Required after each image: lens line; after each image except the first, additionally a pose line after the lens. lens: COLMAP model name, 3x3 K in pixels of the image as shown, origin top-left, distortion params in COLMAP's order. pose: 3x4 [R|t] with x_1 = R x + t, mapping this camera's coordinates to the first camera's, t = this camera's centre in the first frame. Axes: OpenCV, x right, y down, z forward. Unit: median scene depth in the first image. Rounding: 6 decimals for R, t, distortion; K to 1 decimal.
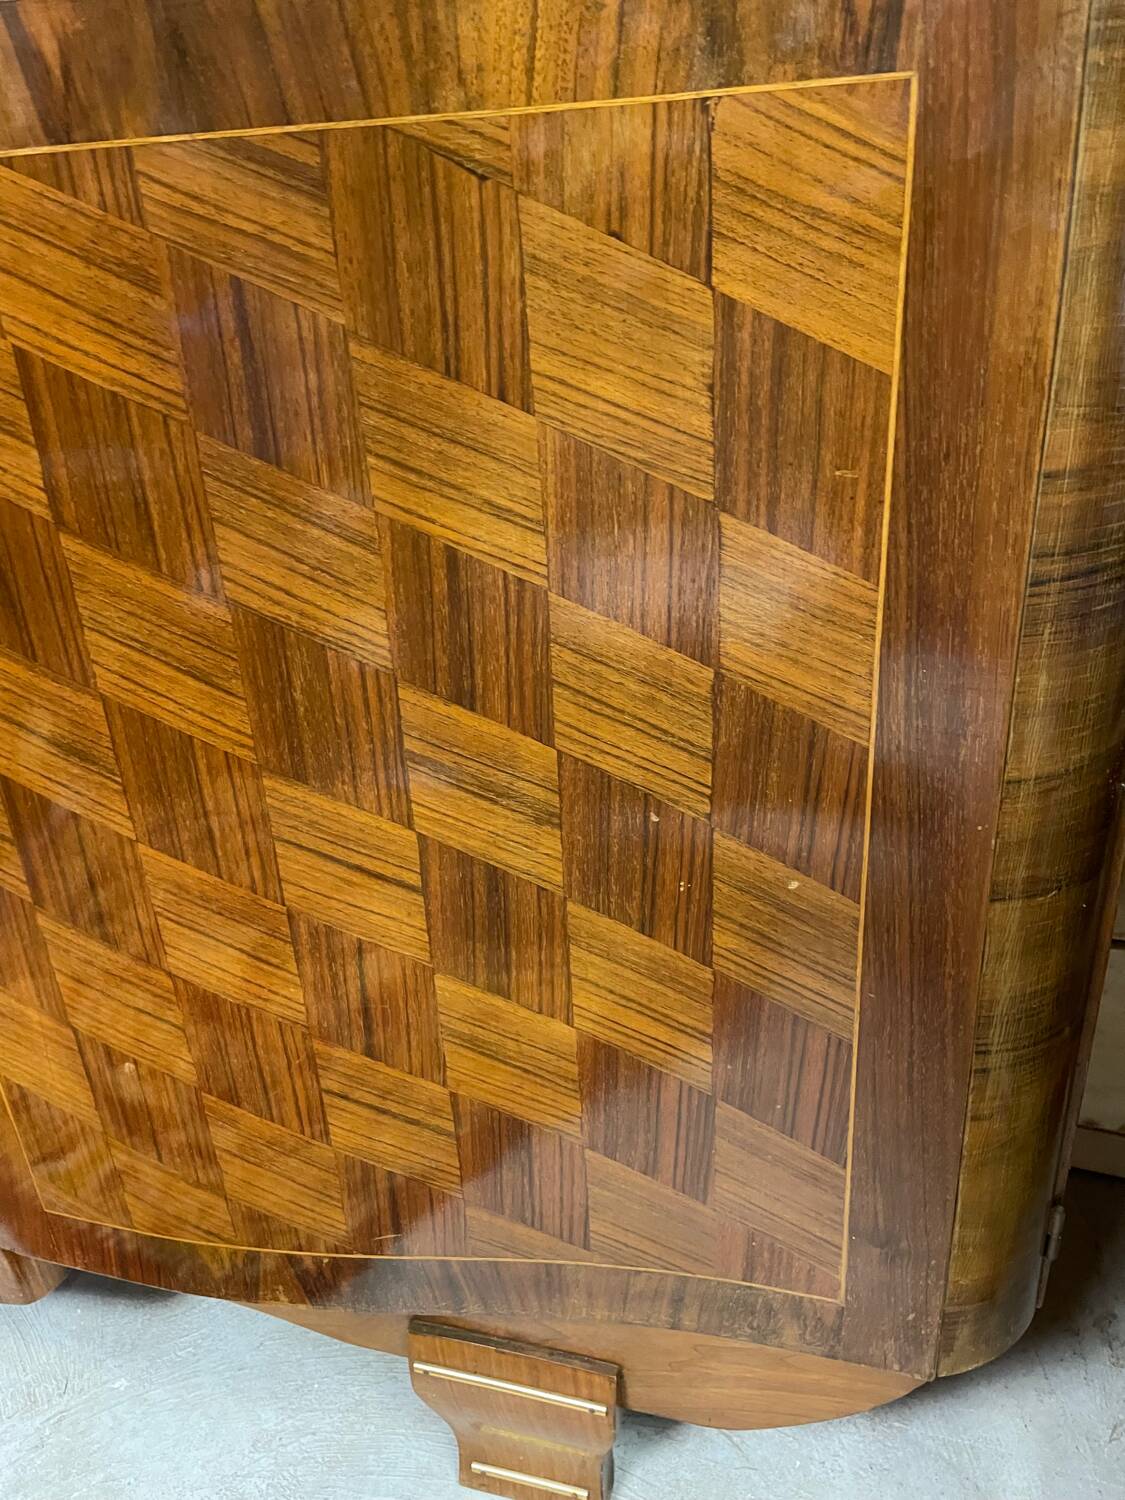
lens RADIAL K [[1135.7, 0, 552.7], [0, 1135.7, 746.9], [0, 0, 1]] dist [0.086674, -0.117868]
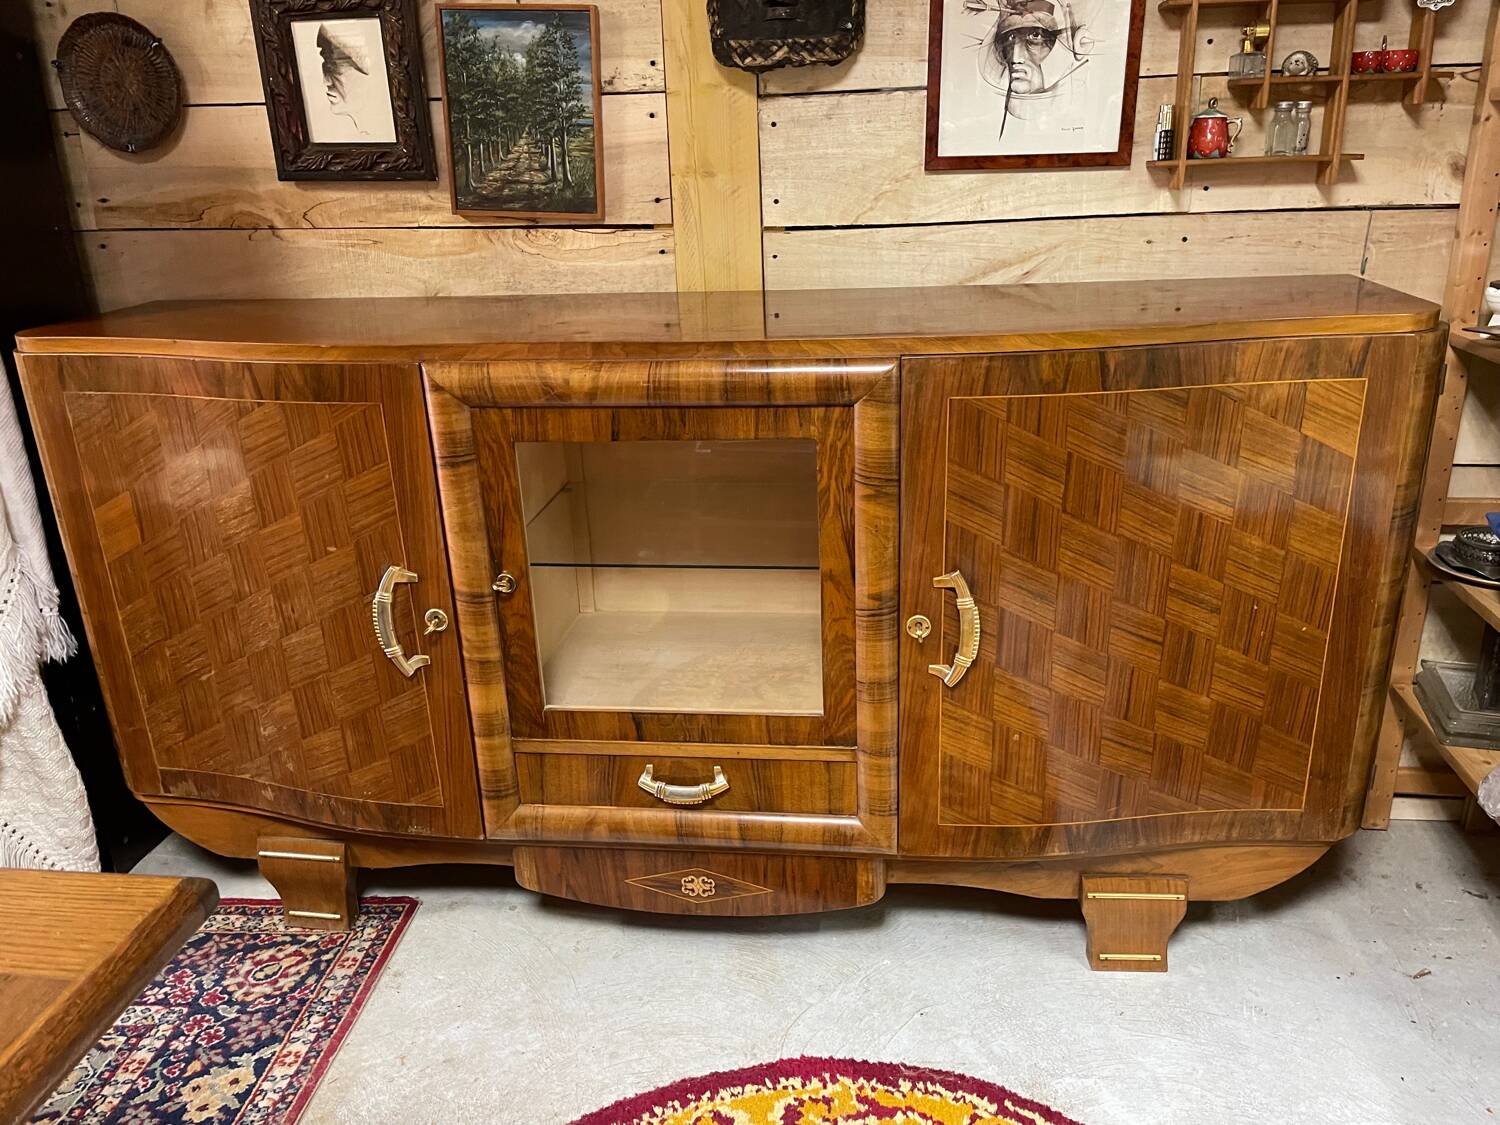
lens RADIAL K [[1135.7, 0, 759.9], [0, 1135.7, 560.5], [0, 0, 1]] dist [0.086674, -0.117868]
pose [[0.975578, -0.044823, 0.215032, -1.733419], [0.067577, 0.992724, -0.099660, 0.152310], [-0.209000, 0.111757, 0.971509, -1.508342]]
